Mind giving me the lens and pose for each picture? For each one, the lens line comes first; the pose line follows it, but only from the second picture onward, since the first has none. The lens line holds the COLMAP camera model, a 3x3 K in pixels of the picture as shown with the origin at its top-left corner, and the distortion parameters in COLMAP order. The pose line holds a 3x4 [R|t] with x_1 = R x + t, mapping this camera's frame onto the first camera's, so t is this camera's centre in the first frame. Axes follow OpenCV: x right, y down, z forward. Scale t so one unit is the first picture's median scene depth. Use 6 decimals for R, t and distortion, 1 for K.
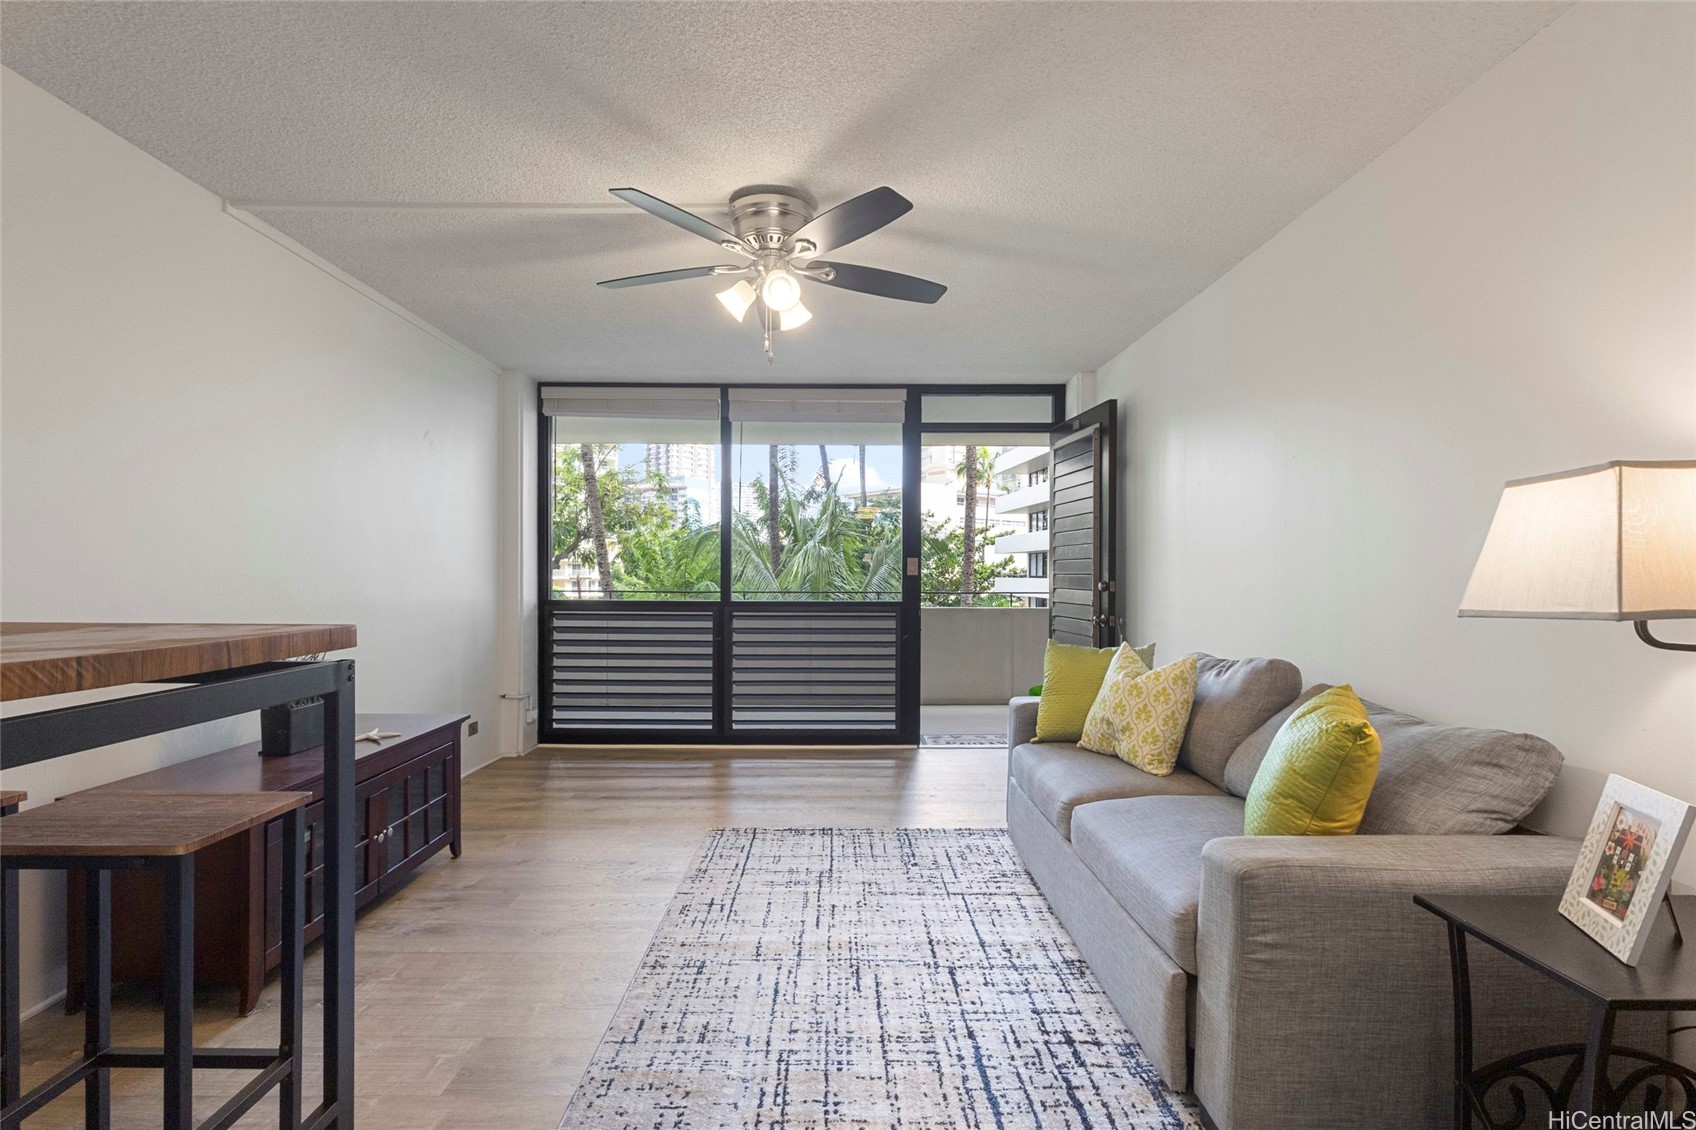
lens RADIAL K [[790.1, 0, 836.2], [0, 790.1, 574.4], [0, 0, 1]] dist [0.002778, 0.001558]
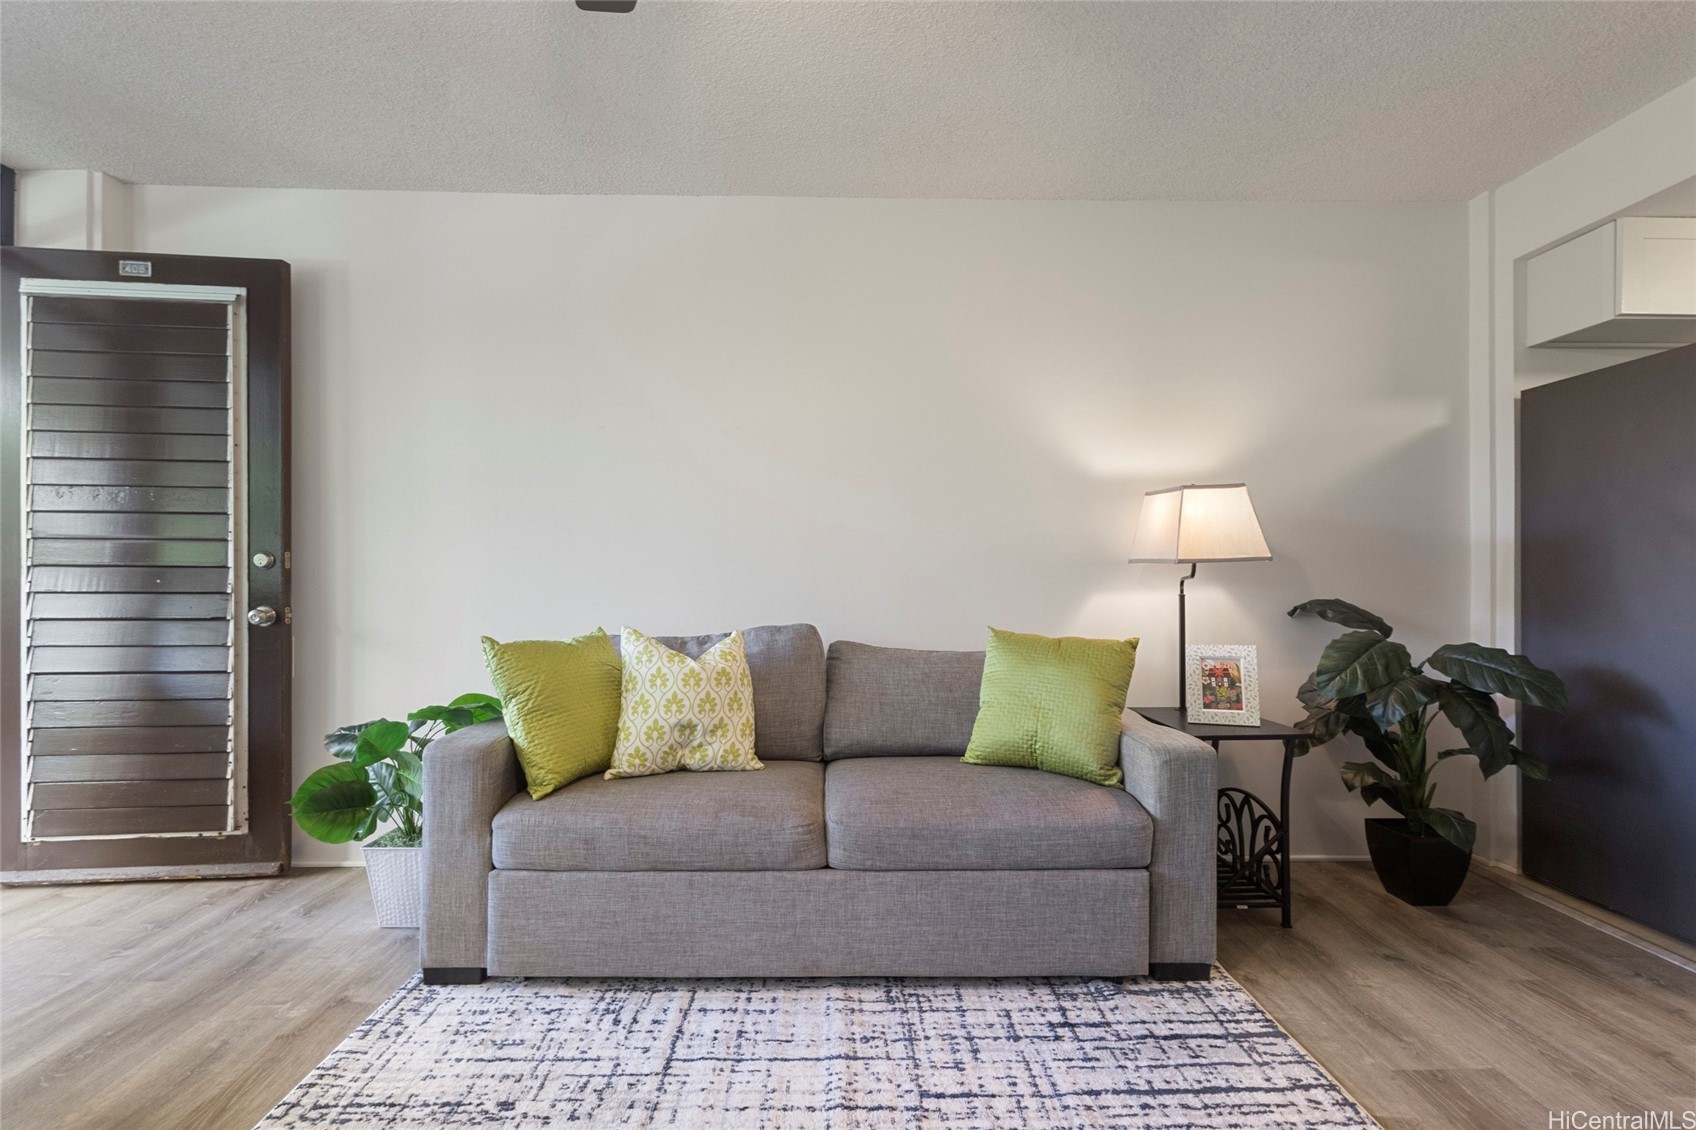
lens RADIAL K [[790.1, 0, 836.2], [0, 790.1, 574.4], [0, 0, 1]] dist [0.002778, 0.001558]
pose [[-0.013875, -0.000969, 0.999903, -0.529076], [-0.001552, 0.999998, 0.000948, 0.046265], [-0.999903, -0.001539, -0.013876, 1.068429]]
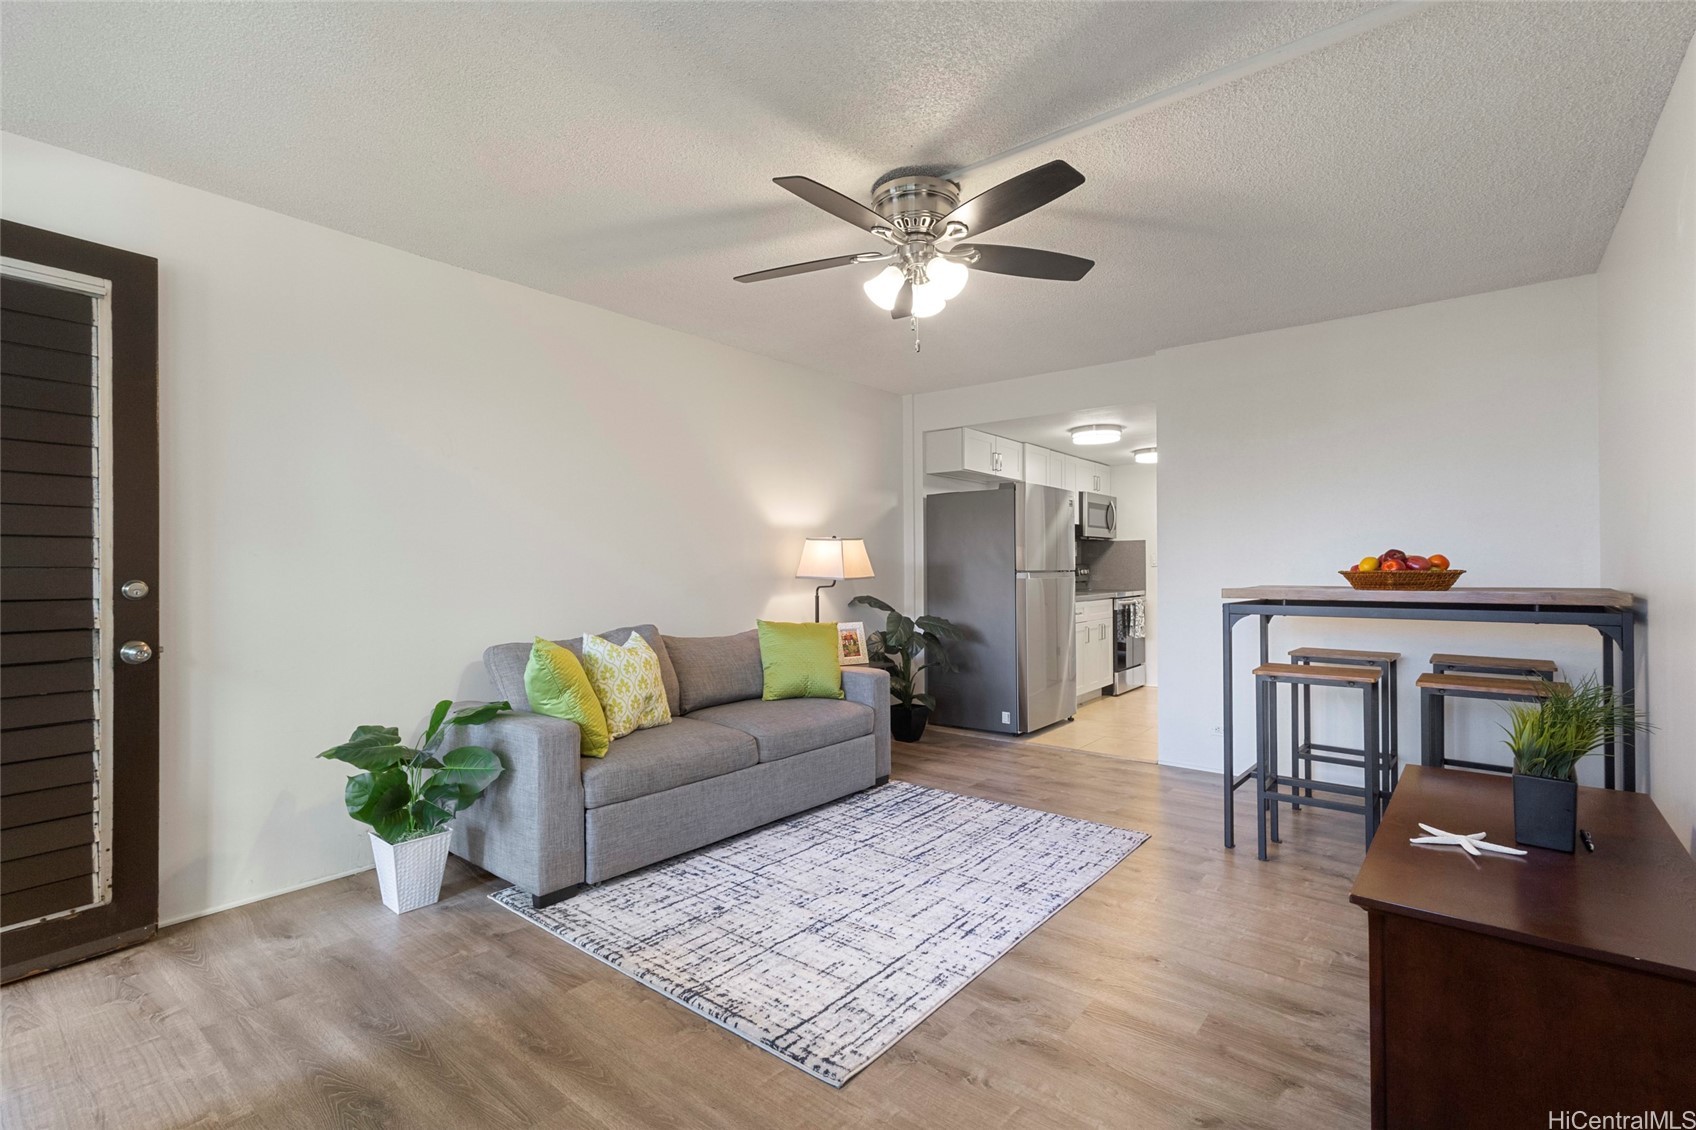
lens RADIAL K [[792.4, 0, 838.3], [0, 792.4, 560.9], [0, 0, 1]] dist [0.000529, 0.000192]
pose [[-0.772069, 0.004217, 0.635525, -0.726596], [0.000694, 0.999983, -0.005791, -0.003309], [-0.635539, -0.004030, -0.772059, 2.105023]]
